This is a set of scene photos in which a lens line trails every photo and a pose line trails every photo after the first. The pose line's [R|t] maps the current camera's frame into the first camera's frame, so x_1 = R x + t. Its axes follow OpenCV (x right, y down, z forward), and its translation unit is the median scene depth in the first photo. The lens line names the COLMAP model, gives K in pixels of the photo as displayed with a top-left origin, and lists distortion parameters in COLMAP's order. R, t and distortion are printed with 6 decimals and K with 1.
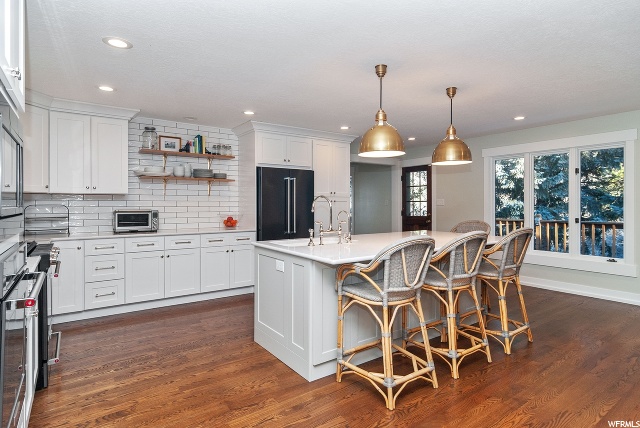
lens RADIAL K [[349.6, 0, 320.0], [0, 349.6, 214.0], [0, 0, 1]] dist [-0.003665, -0.000470]
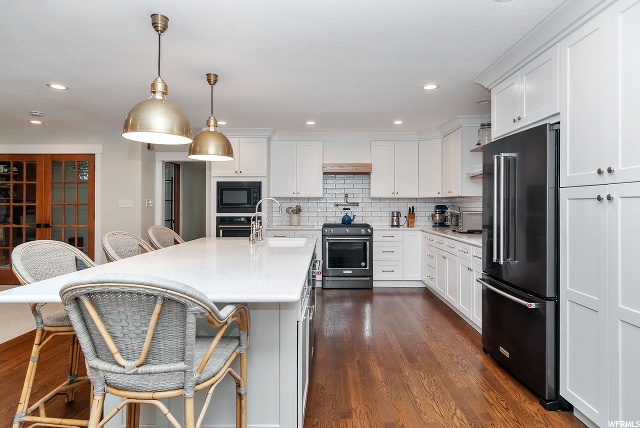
lens RADIAL K [[351.0, 0, 331.3], [0, 351.0, 202.9], [0, 0, 1]] dist [-0.000408, -0.000087]
pose [[-0.557047, -0.007562, -0.830447, 0.537436], [-0.025492, 0.999643, 0.007997, -0.032074], [0.830090, 0.025624, -0.557041, 1.197985]]
